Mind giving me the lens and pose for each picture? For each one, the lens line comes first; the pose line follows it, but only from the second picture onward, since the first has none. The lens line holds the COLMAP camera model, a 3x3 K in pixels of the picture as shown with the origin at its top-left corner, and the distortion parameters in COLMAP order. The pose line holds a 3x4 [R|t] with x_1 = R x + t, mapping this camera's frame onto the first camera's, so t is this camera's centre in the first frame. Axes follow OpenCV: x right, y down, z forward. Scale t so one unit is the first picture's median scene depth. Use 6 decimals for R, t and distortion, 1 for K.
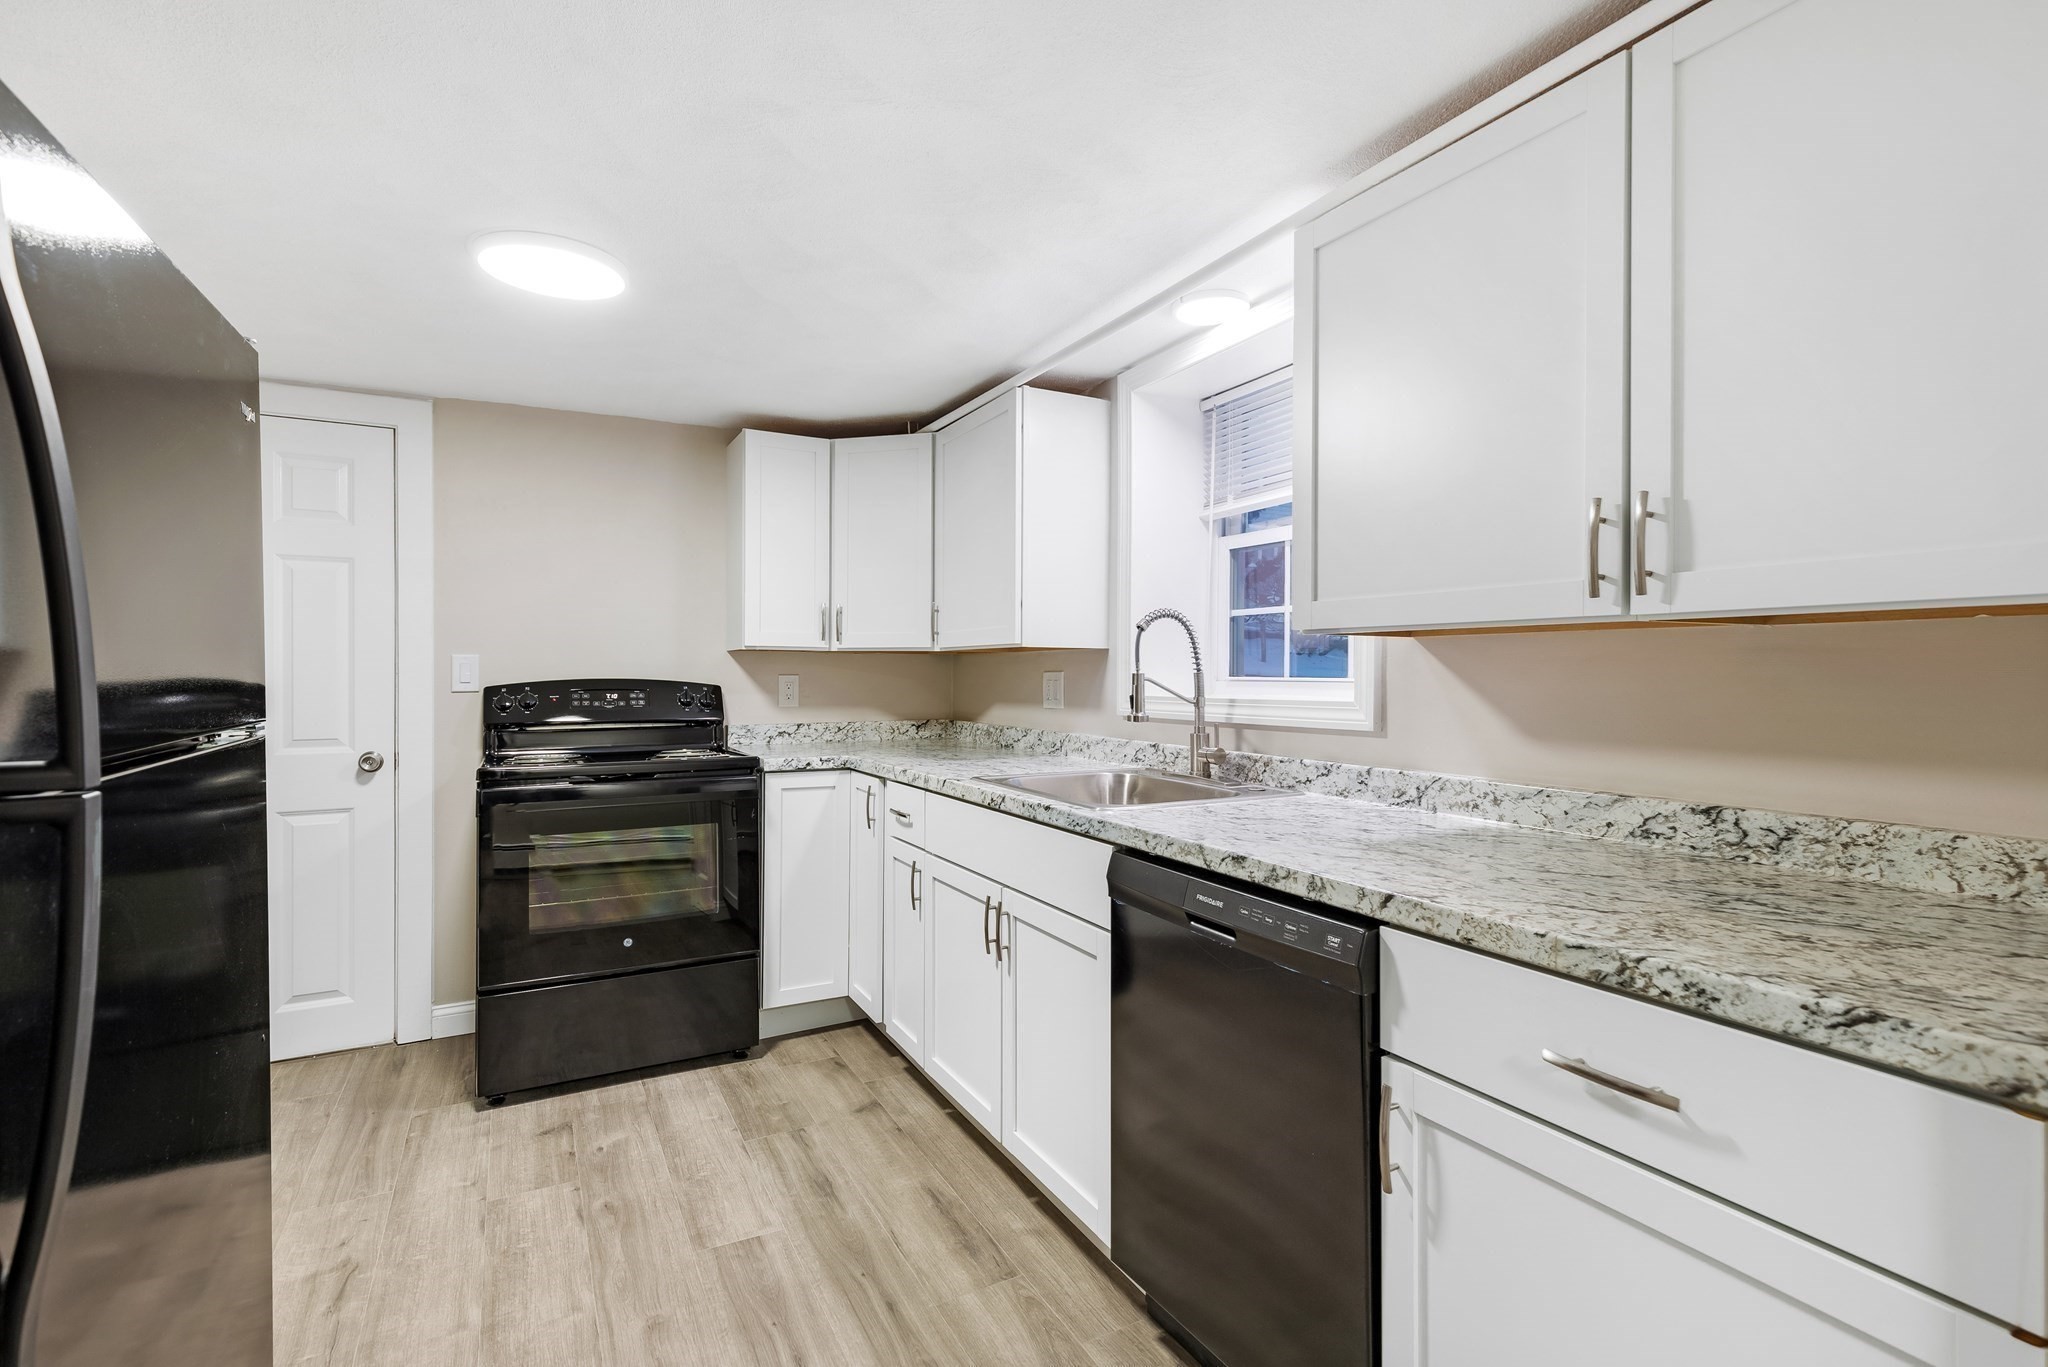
lens RADIAL K [[956.8, 0, 1016.3], [0, 956.8, 674.7], [0, 0, 1]] dist [0.005311, 0.001447]
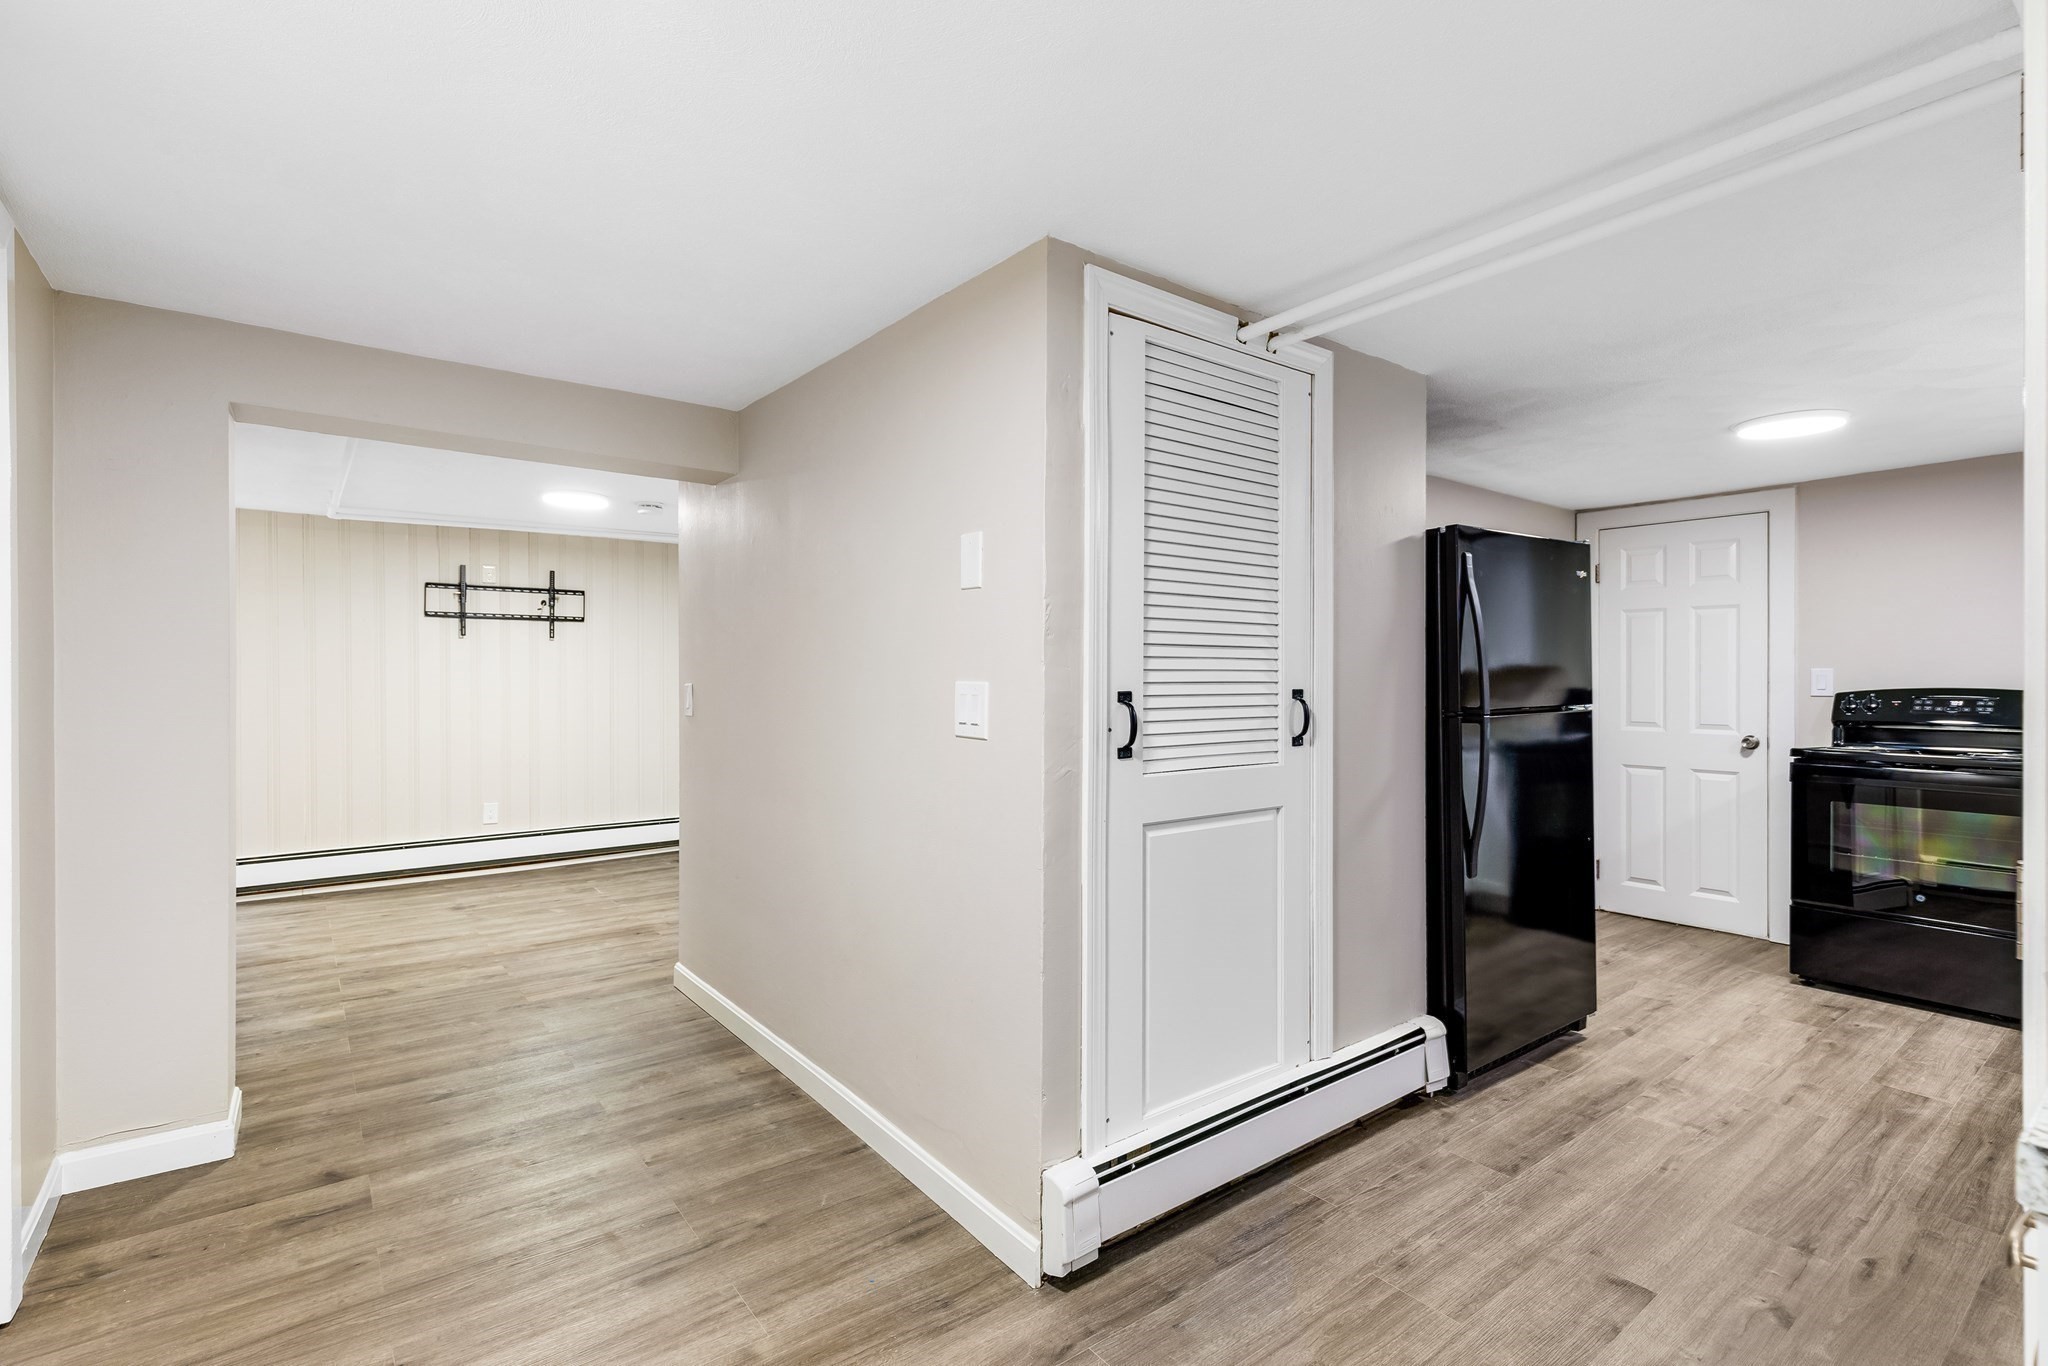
lens RADIAL K [[956.8, 0, 1035.6], [0, 956.8, 676.8], [0, 0, 1]] dist [0.005311, 0.001447]
pose [[0.175189, 0.001497, -0.984534, 0.755710], [-0.005424, 0.999985, 0.000556, -0.005530], [0.984520, 0.005243, 0.175195, -0.434525]]
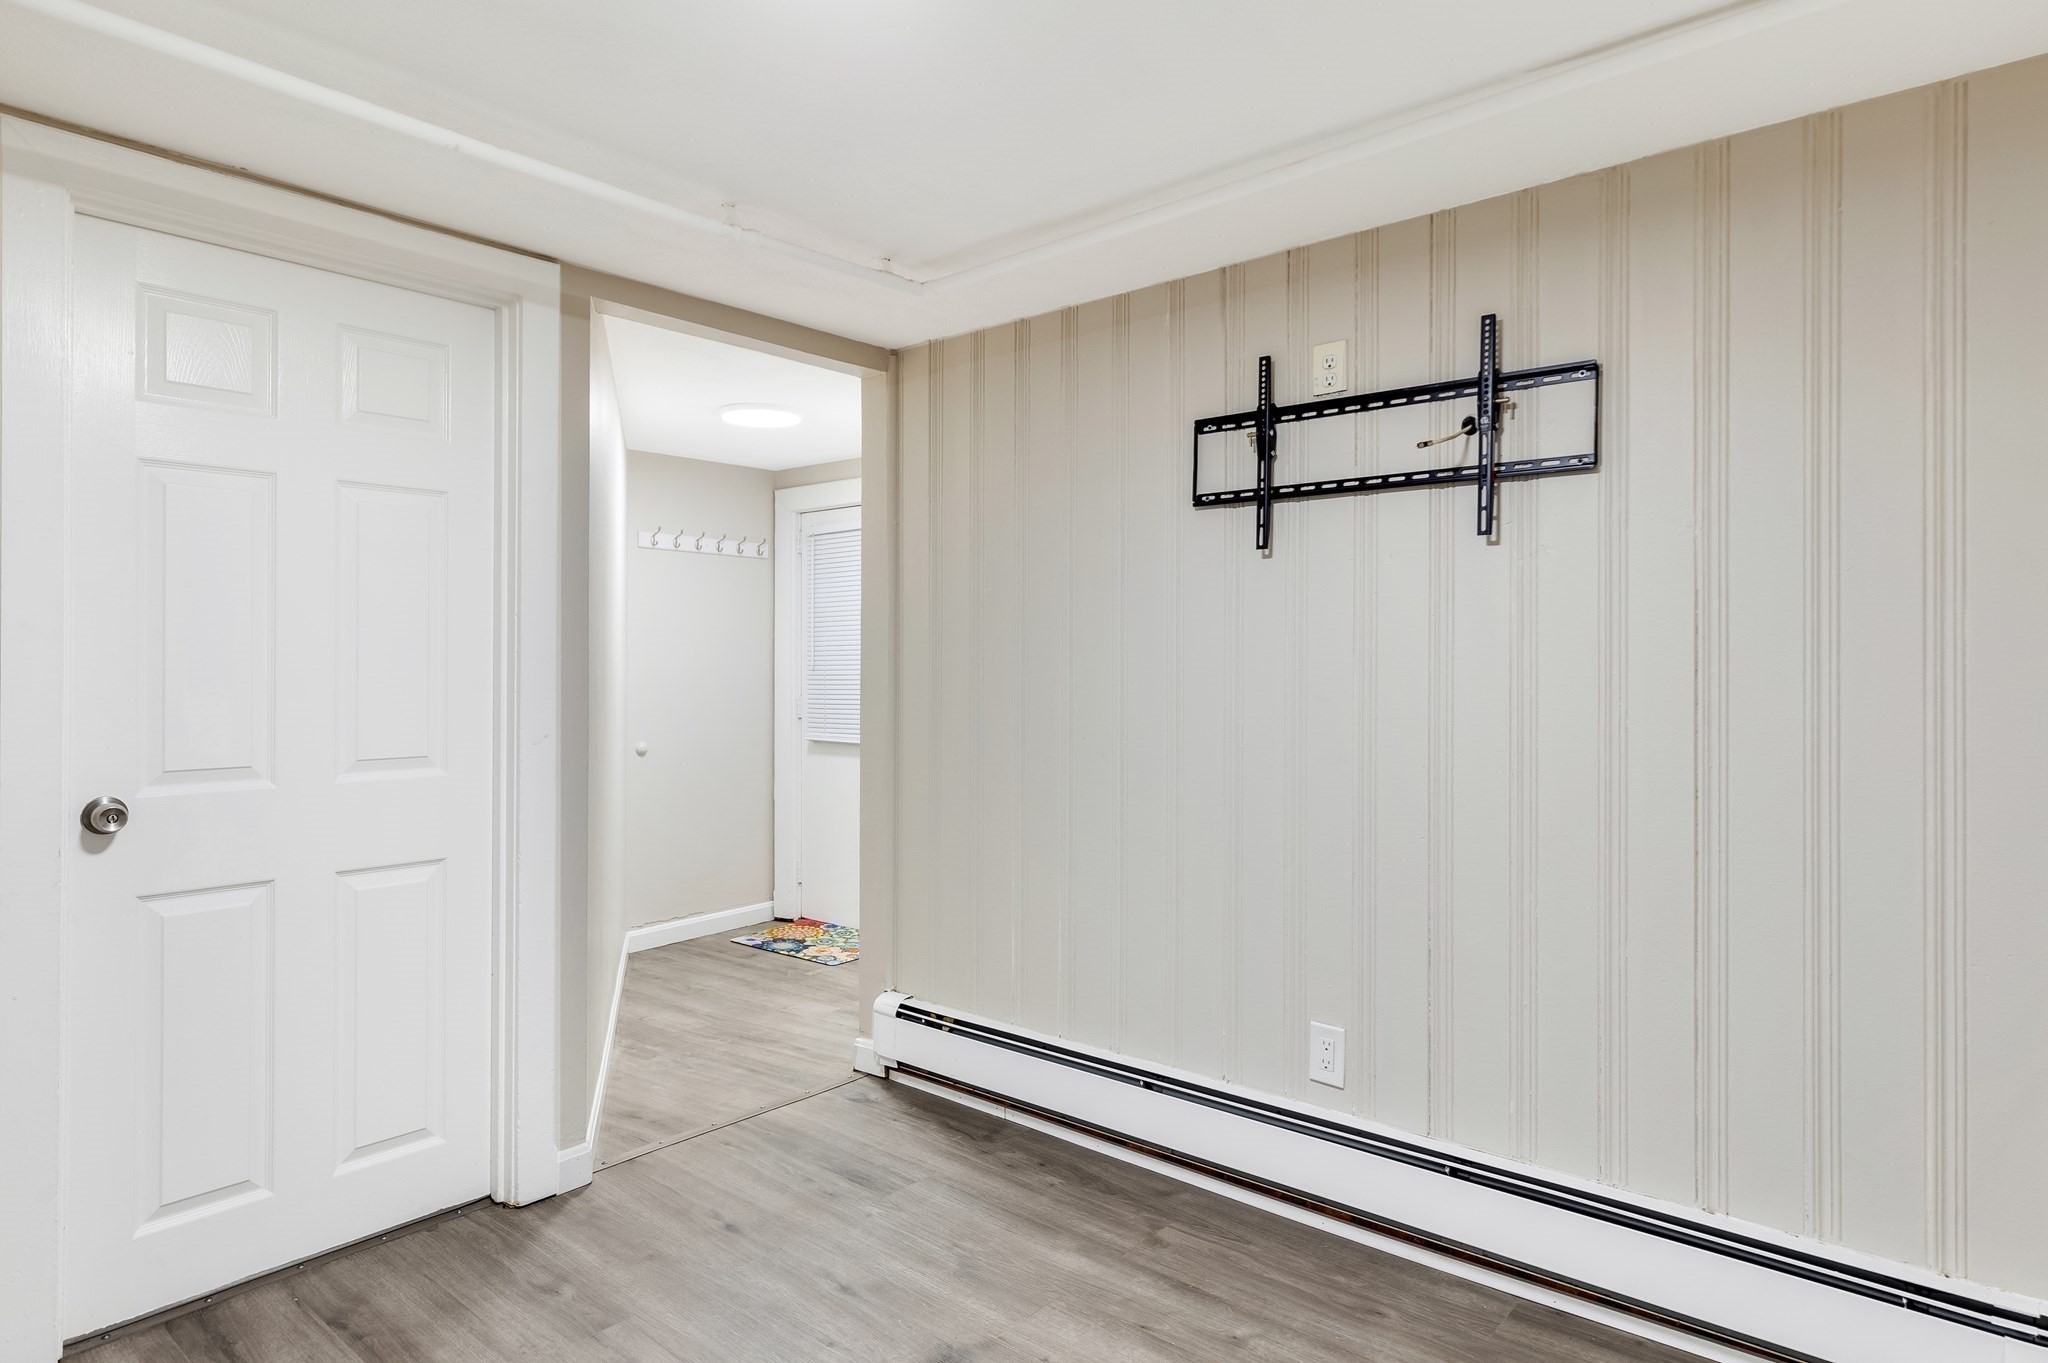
lens RADIAL K [[1192.3, 0, 1035.6], [0, 1192.3, 652.2], [0, 0, 1]] dist [0.013563, -0.001845]
pose [[-0.929663, -0.001820, -0.368406, -1.036551], [-0.003630, 0.999985, 0.004220, -0.007904], [0.368393, 0.005261, -0.929655, -0.477337]]
